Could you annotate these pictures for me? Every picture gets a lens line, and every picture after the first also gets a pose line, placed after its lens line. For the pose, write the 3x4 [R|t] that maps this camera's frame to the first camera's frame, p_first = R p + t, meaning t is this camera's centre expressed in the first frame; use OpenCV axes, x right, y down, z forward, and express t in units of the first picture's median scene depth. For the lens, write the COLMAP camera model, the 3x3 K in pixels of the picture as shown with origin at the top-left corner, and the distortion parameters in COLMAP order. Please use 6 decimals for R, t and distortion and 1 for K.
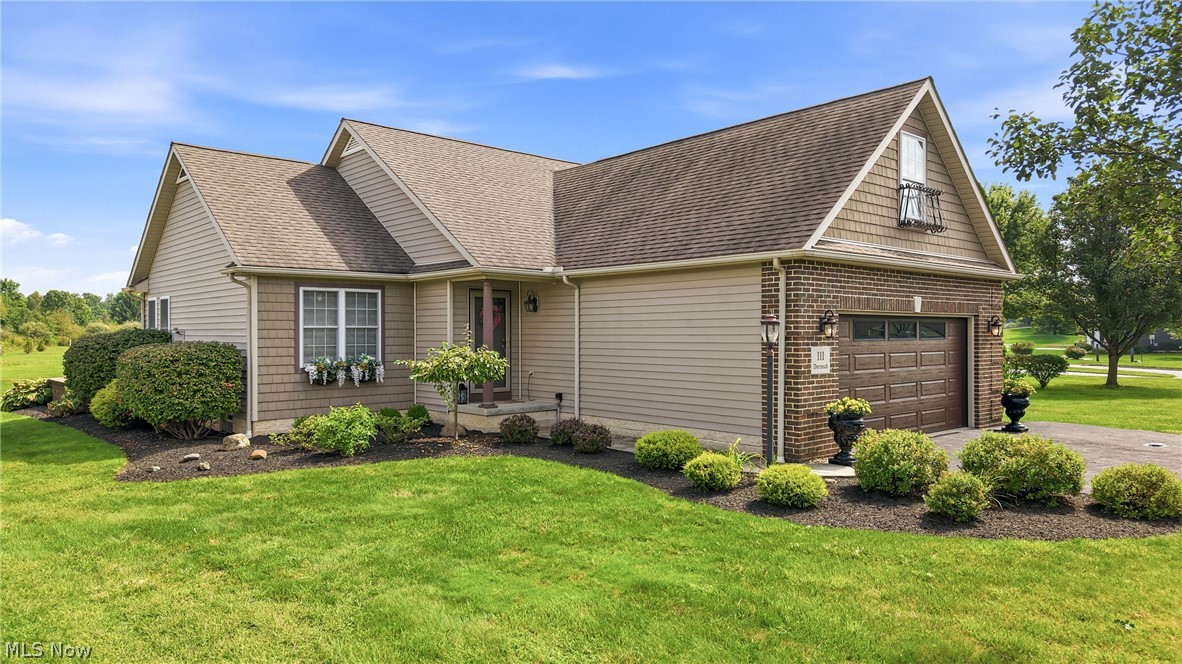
lens RADIAL K [[785.1, 0, 591.4], [0, 785.1, 335.7], [0, 0, 1]] dist [0.050210, -0.052909]
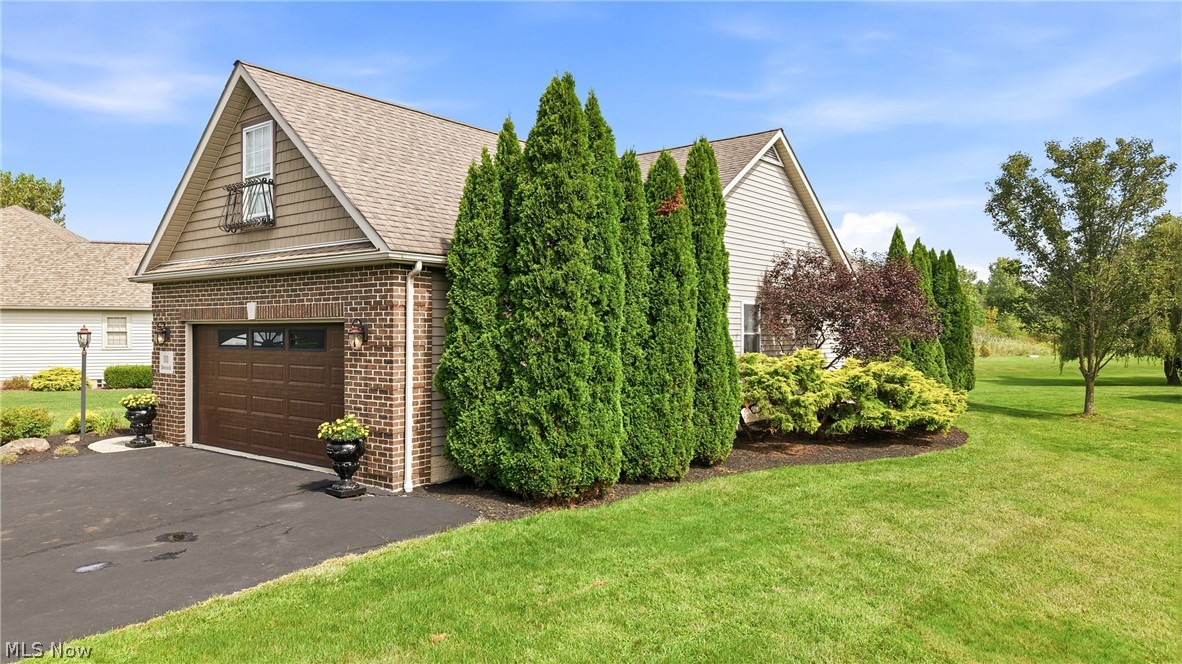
lens RADIAL K [[785.1, 0, 595.0], [0, 785.1, 331.2], [0, 0, 1]] dist [0.050210, -0.052909]
pose [[0.166956, -0.004389, -0.985955, 1.569856], [-0.011325, 0.999916, -0.006368, -0.016831], [0.985899, 0.012229, 0.166893, 1.406172]]
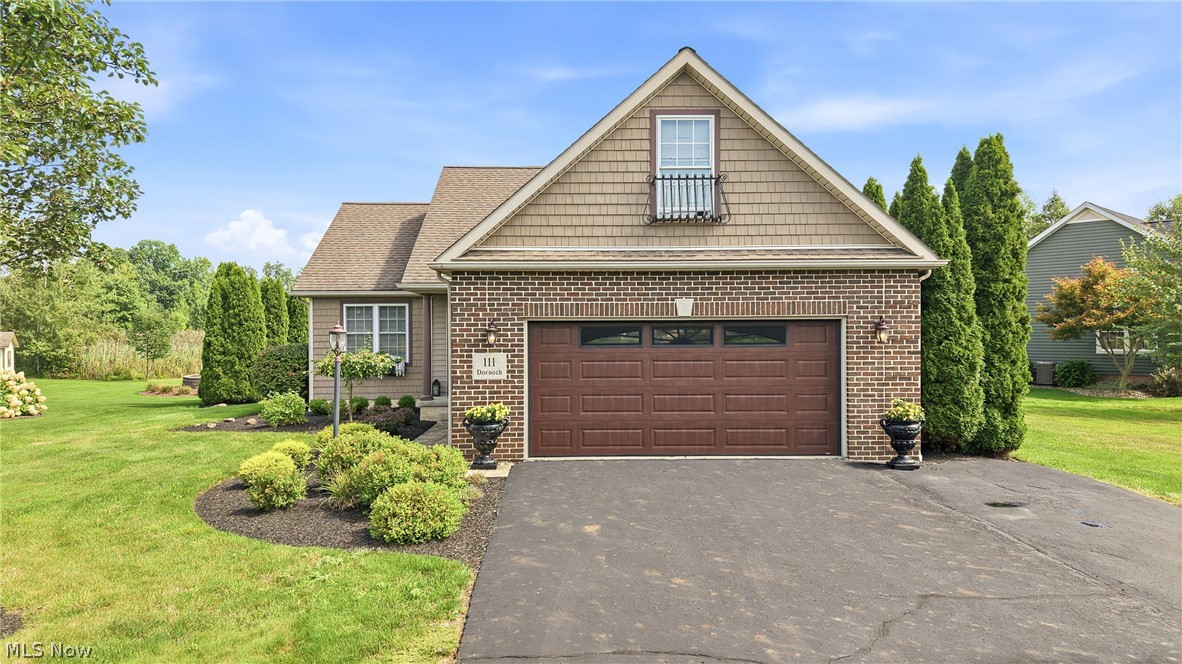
lens RADIAL K [[785.1, 0, 590.6], [0, 785.1, 332.1], [0, 0, 1]] dist [0.050210, -0.052909]
pose [[0.763735, -0.003385, -0.645522, 1.025026], [0.001370, 0.999993, -0.003622, -0.009726], [0.645529, 0.001882, 0.763733, 0.288883]]
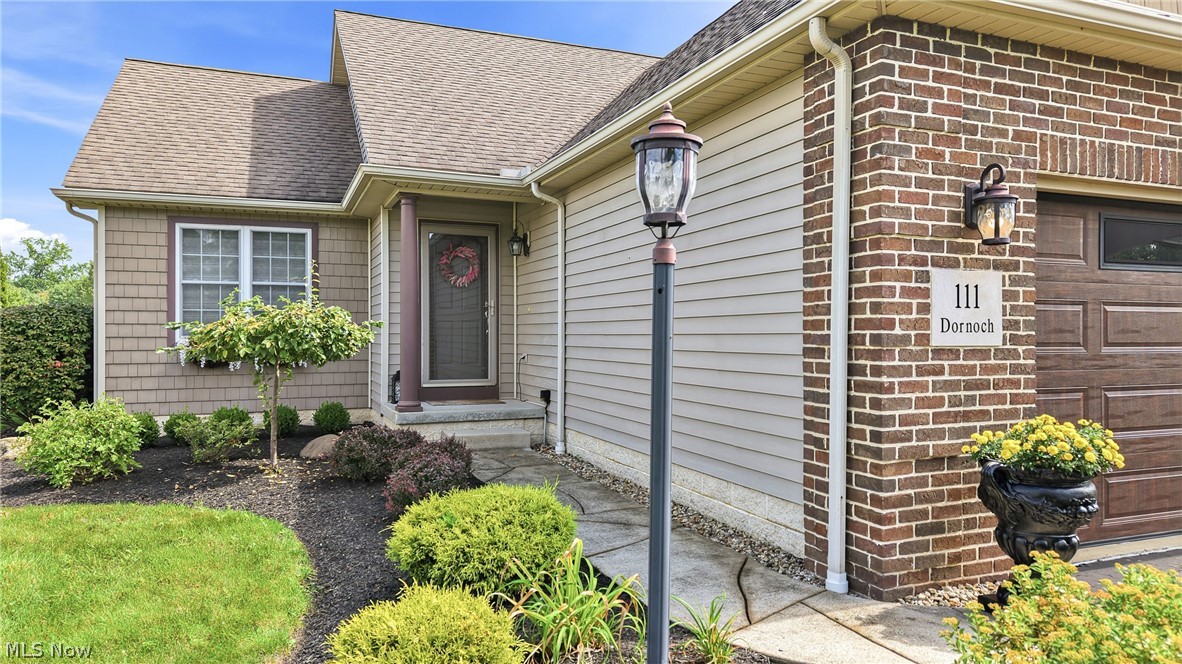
lens RADIAL K [[785.1, 0, 593.2], [0, 785.1, 332.9], [0, 0, 1]] dist [0.050210, -0.052909]
pose [[0.941452, 0.001475, -0.337144, 0.244521], [-0.003395, 0.999981, -0.005107, 0.043075], [0.337130, 0.005953, 0.941439, 0.587909]]
